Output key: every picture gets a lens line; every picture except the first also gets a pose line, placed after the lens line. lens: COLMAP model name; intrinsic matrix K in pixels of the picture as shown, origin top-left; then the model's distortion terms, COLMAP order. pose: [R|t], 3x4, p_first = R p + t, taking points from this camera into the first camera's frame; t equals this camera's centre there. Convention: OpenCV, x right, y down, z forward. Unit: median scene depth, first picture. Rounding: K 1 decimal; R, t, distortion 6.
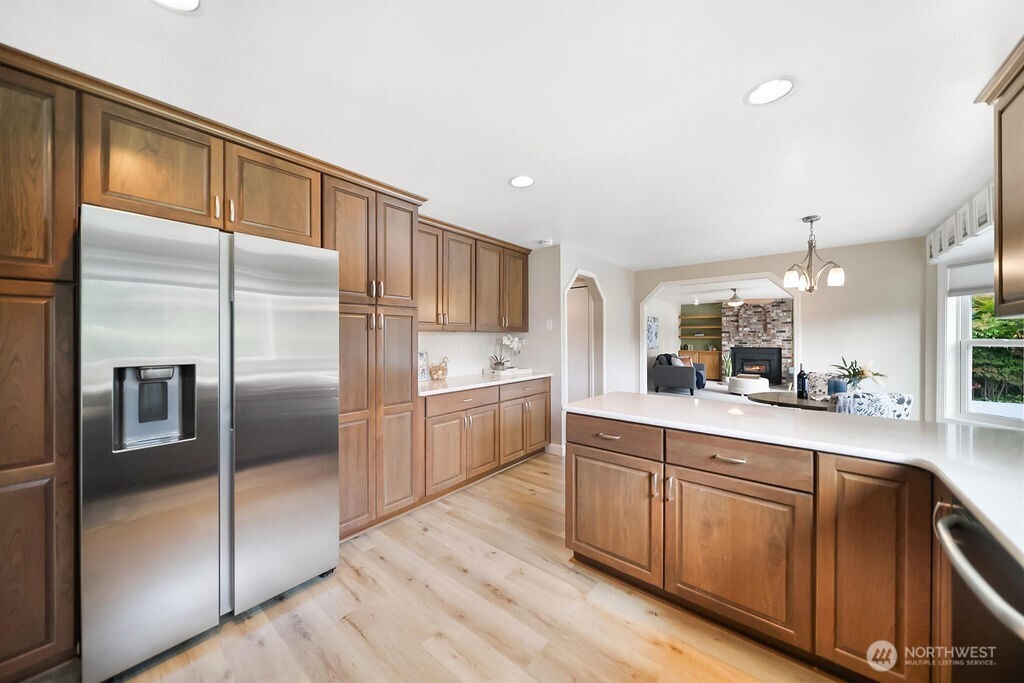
lens RADIAL K [[356.3, 0, 508.2], [0, 356.3, 339.7], [0, 0, 1]] dist [0.000107, 0.000031]
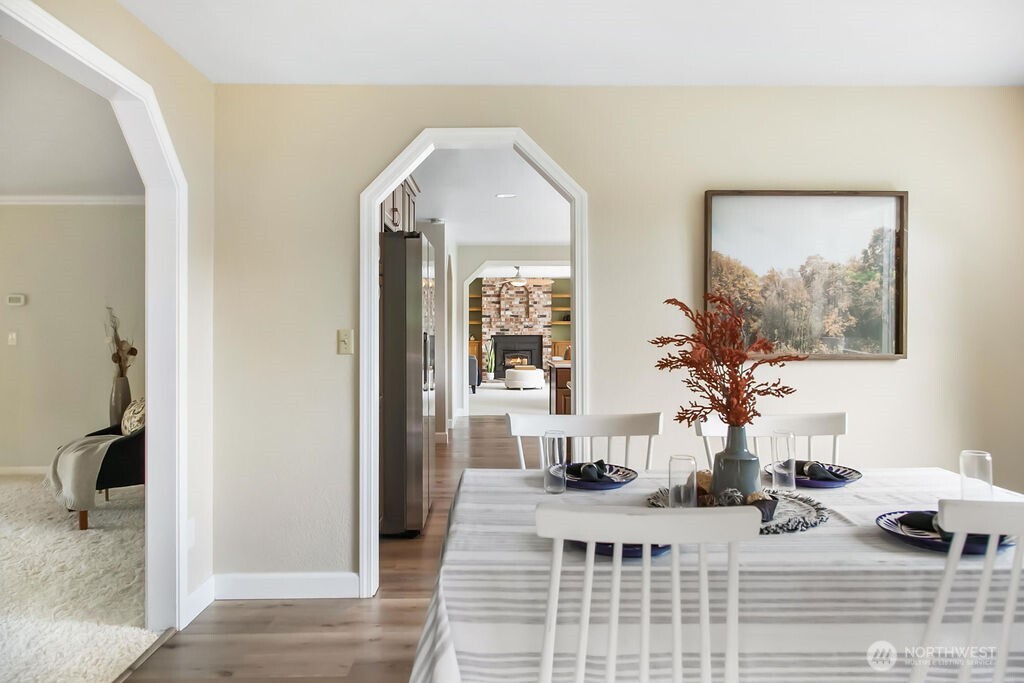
lens RADIAL K [[712.7, 0, 513.2], [0, 712.7, 337.2], [0, 0, 1]] dist [0.000509, 0.004810]
pose [[0.751172, -0.009650, 0.660036, -0.973933], [0.003465, 0.999937, 0.010677, 0.020950], [-0.660098, -0.005733, 0.751158, -0.560766]]
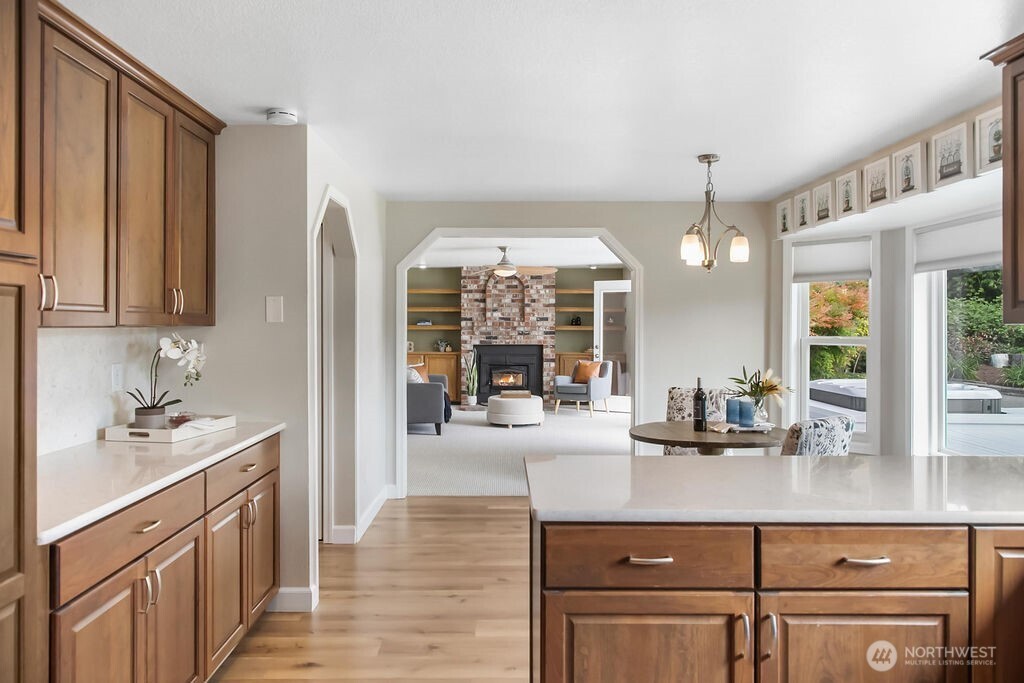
lens RADIAL K [[712.7, 0, 505.1], [0, 712.7, 325.2], [0, 0, 1]] dist [0.000509, 0.004810]
pose [[0.766479, 0.000681, 0.642269, -0.223428], [0.001476, 0.999995, -0.002823, -0.020112], [-0.642268, 0.003112, 0.766474, 0.176855]]
